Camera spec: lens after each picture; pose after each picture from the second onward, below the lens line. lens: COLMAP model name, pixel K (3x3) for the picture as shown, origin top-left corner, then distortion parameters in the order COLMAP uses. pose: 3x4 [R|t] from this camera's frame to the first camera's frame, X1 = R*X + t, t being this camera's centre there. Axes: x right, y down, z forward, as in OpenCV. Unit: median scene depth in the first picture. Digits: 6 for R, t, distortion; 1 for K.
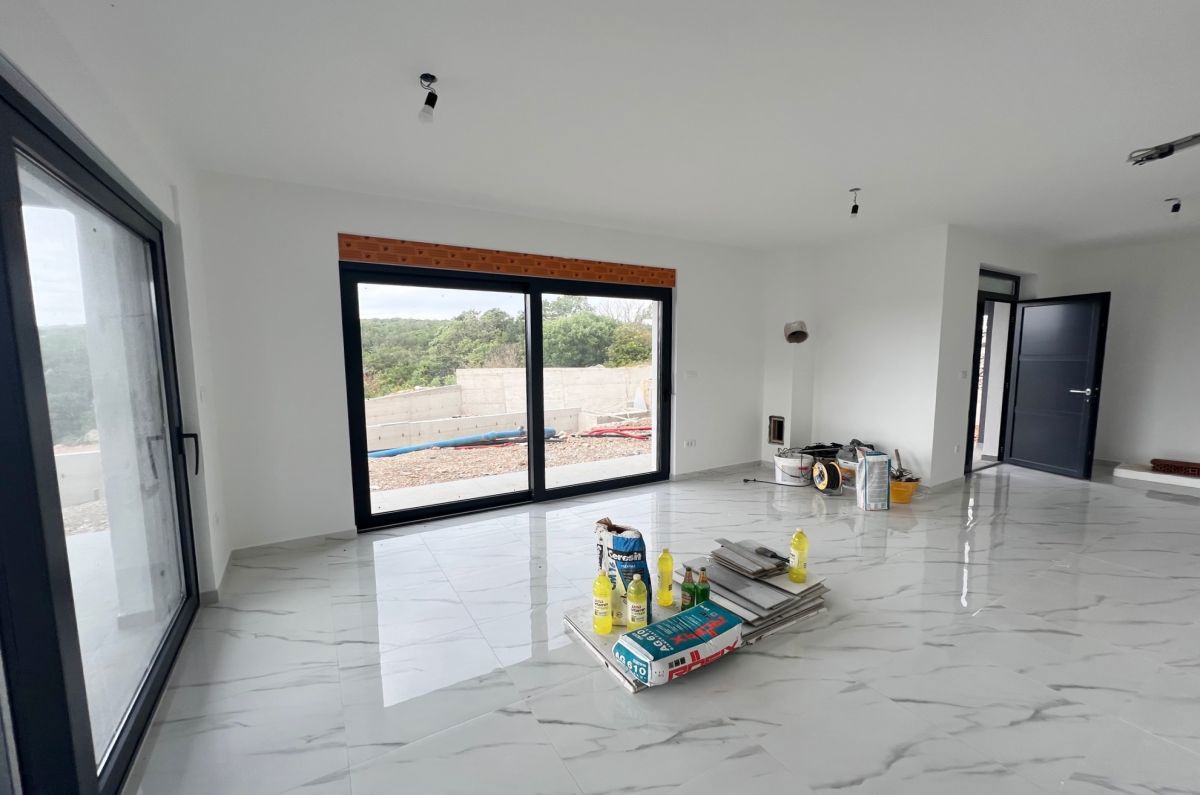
lens RADIAL K [[469.7, 0, 600.0], [0, 469.7, 397.5], [0, 0, 1]] dist [0.025174, 0.000063]
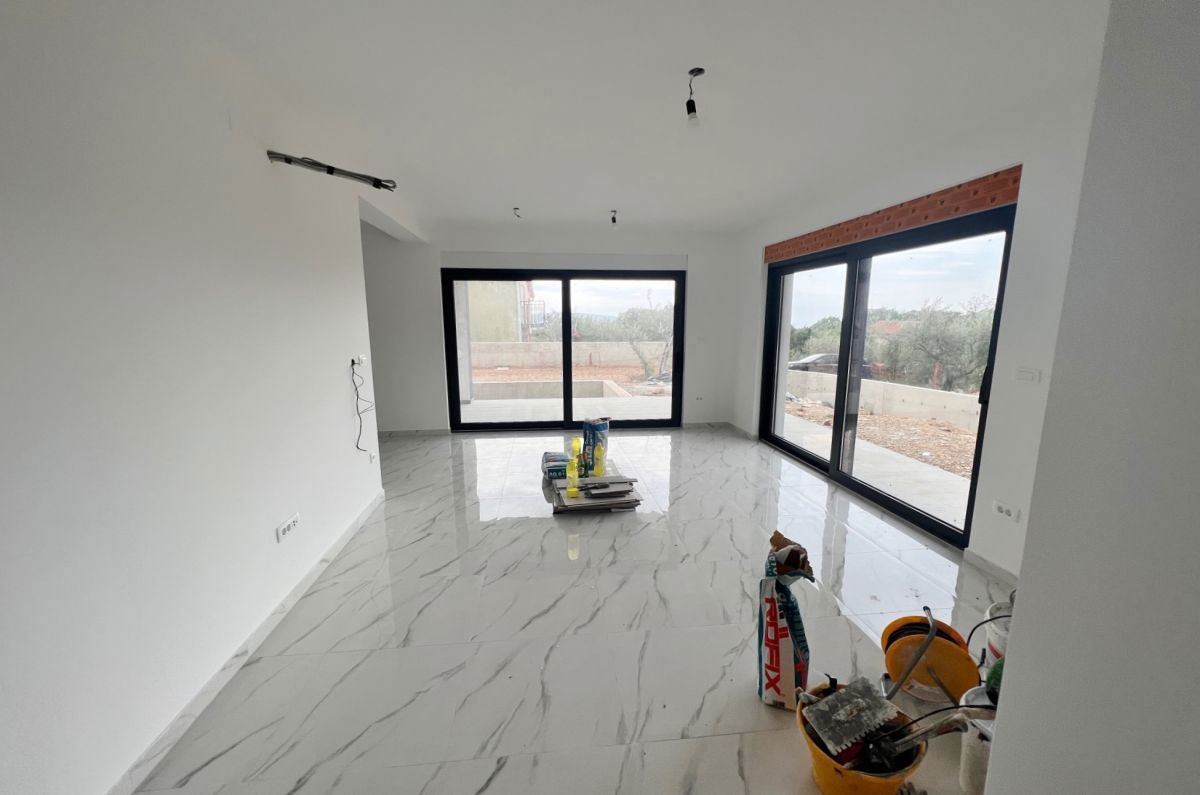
lens RADIAL K [[462.5, 0, 600.0], [0, 462.5, 397.5], [0, 0, 1]] dist [-0.000338, 0.000023]
pose [[-0.370843, 0.161994, -0.914458, 1.236923], [-0.097226, 0.972486, 0.211702, -0.133077], [0.923592, 0.167418, -0.344890, 1.186629]]
